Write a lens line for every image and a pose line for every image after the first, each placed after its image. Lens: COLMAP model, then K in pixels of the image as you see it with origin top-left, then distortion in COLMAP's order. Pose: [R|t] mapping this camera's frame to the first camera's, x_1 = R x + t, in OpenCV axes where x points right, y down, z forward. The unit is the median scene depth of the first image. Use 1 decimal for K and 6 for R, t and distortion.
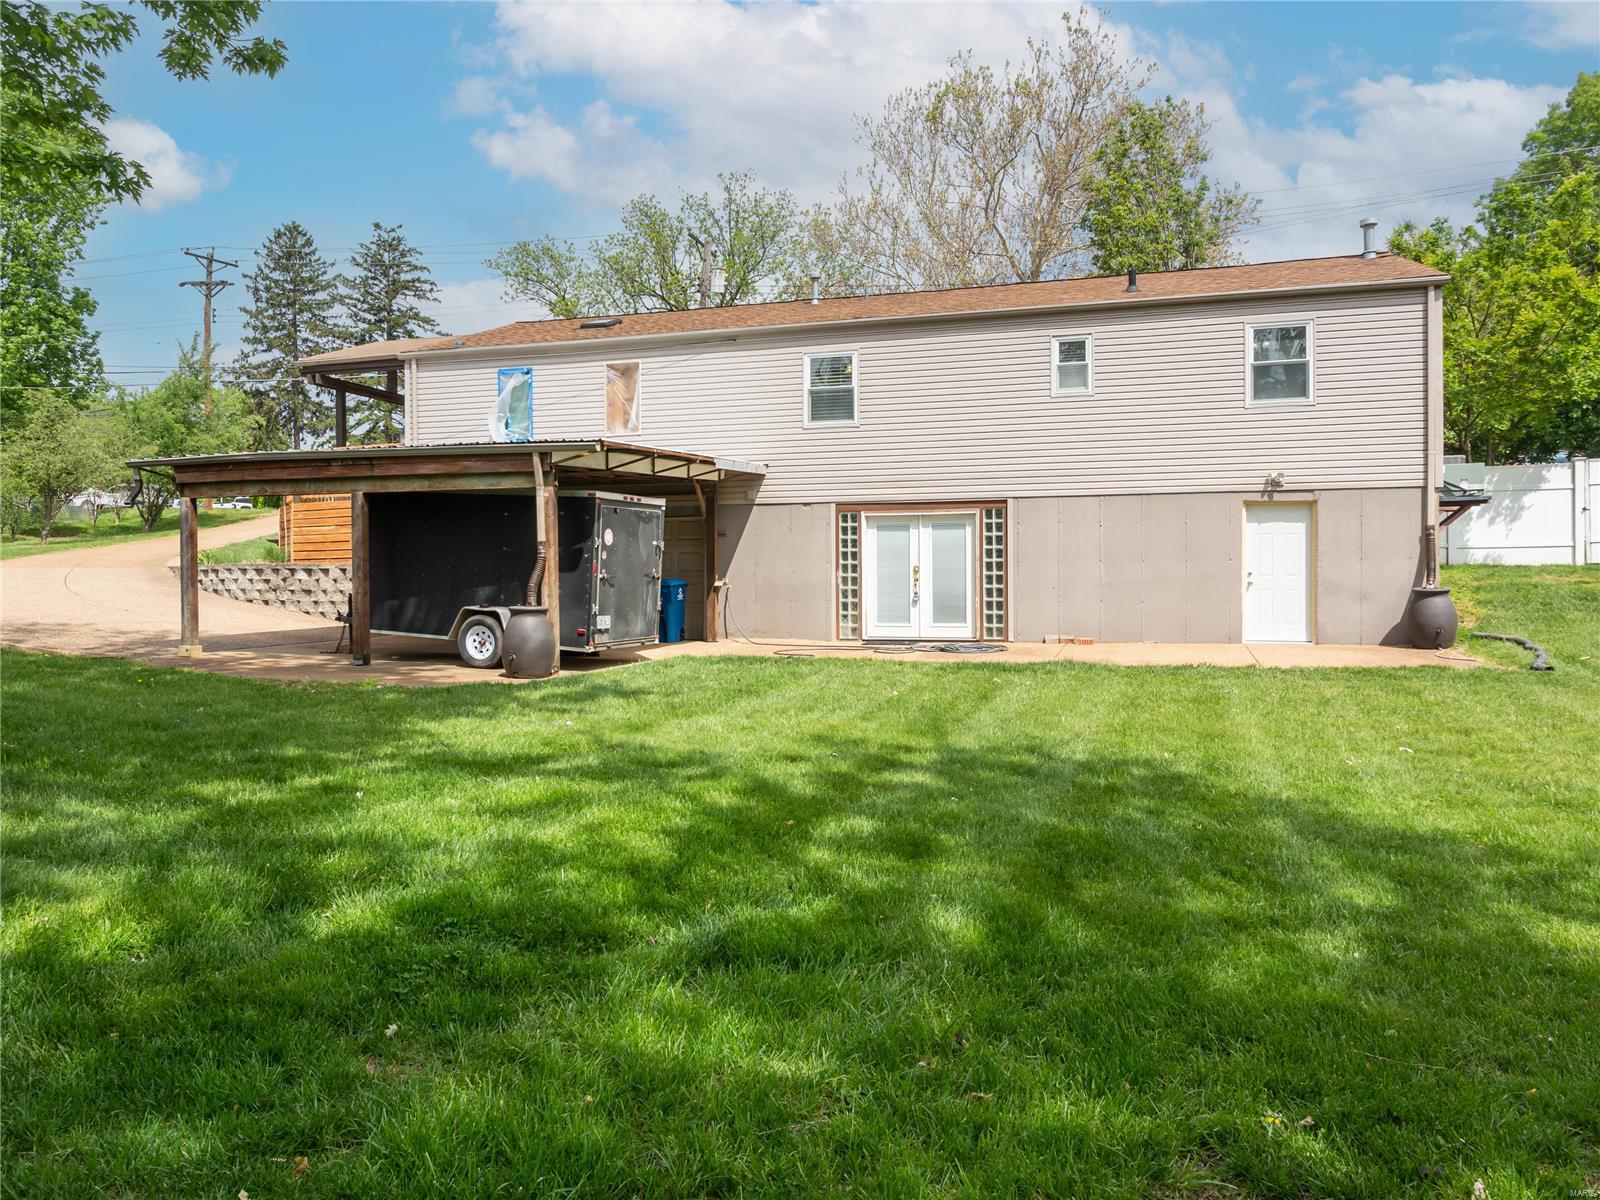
lens RADIAL K [[1181.6, 0, 799.9], [0, 1181.6, 596.8], [0, 0, 1]] dist [-0.004219, -0.000619]
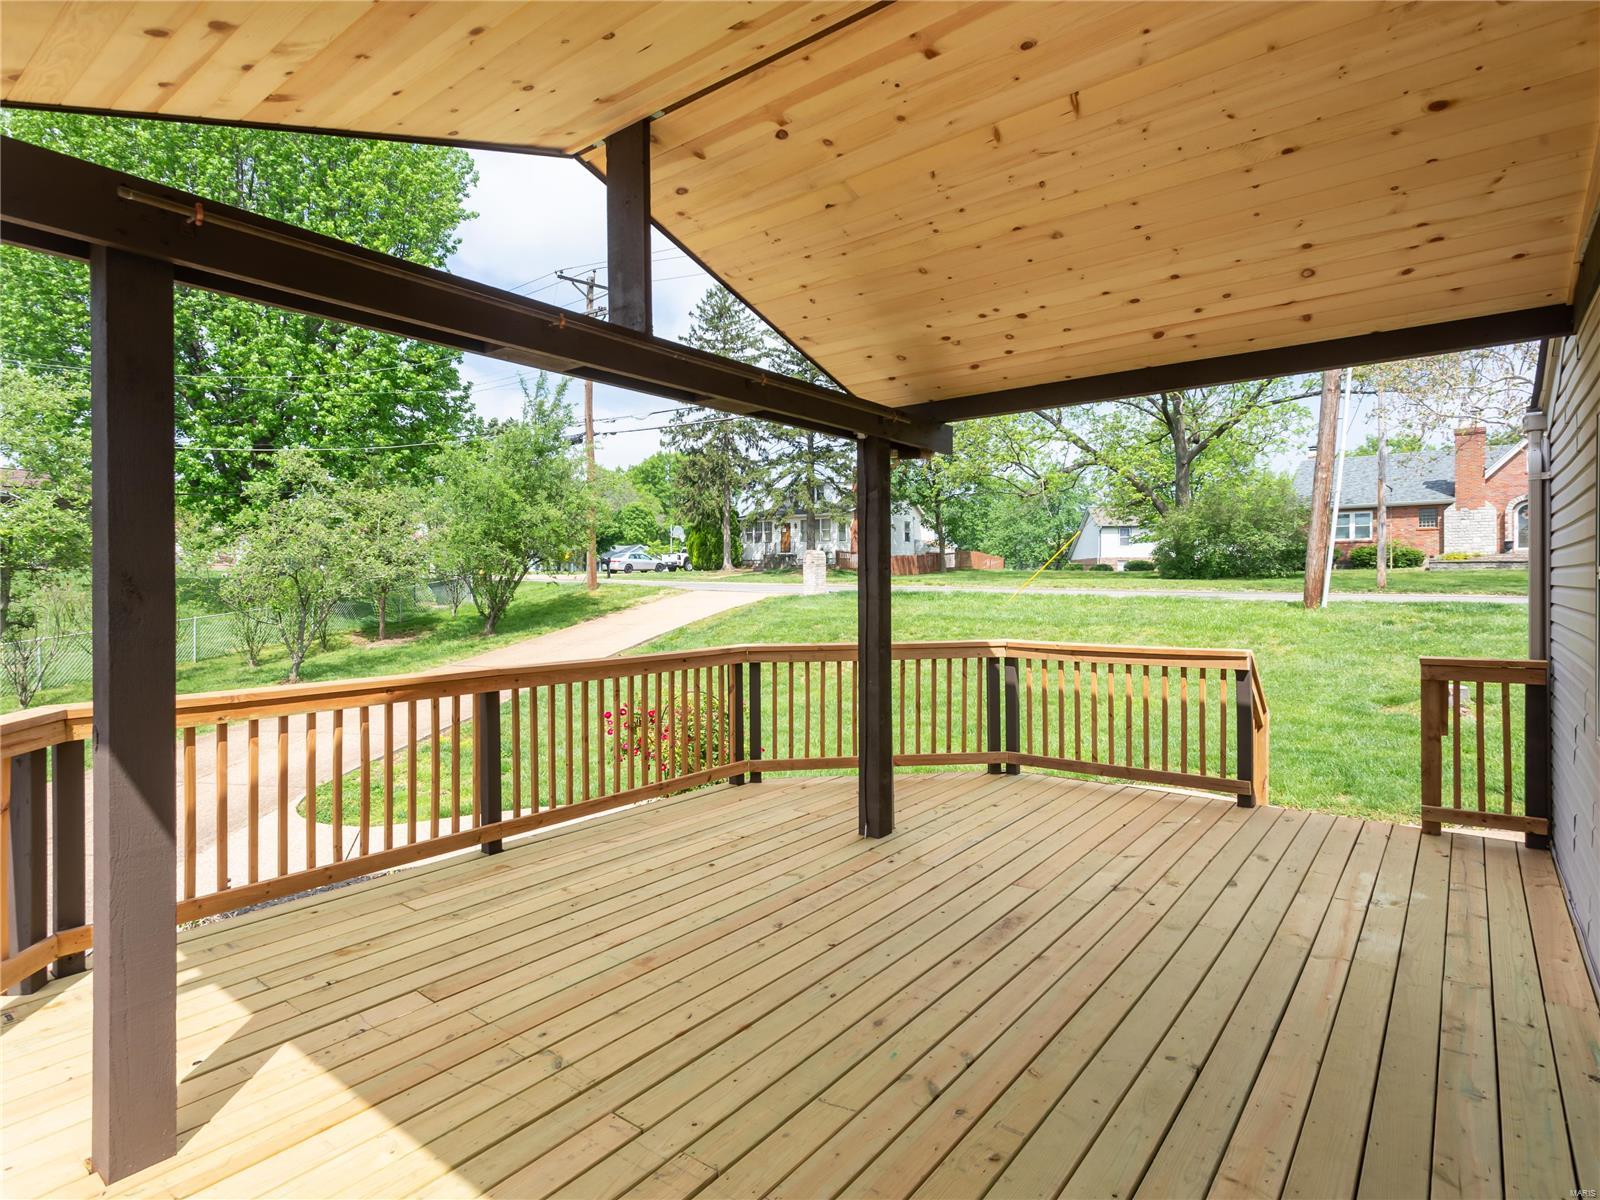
lens RADIAL K [[850.6, 0, 802.8], [0, 850.6, 592.0], [0, 0, 1]] dist [0.000522, 0.000024]
pose [[0.934868, 0.006287, -0.354941, -0.103425], [-0.006150, 0.999980, 0.001514, -0.050889], [0.354943, 0.000768, 0.934887, 0.339321]]
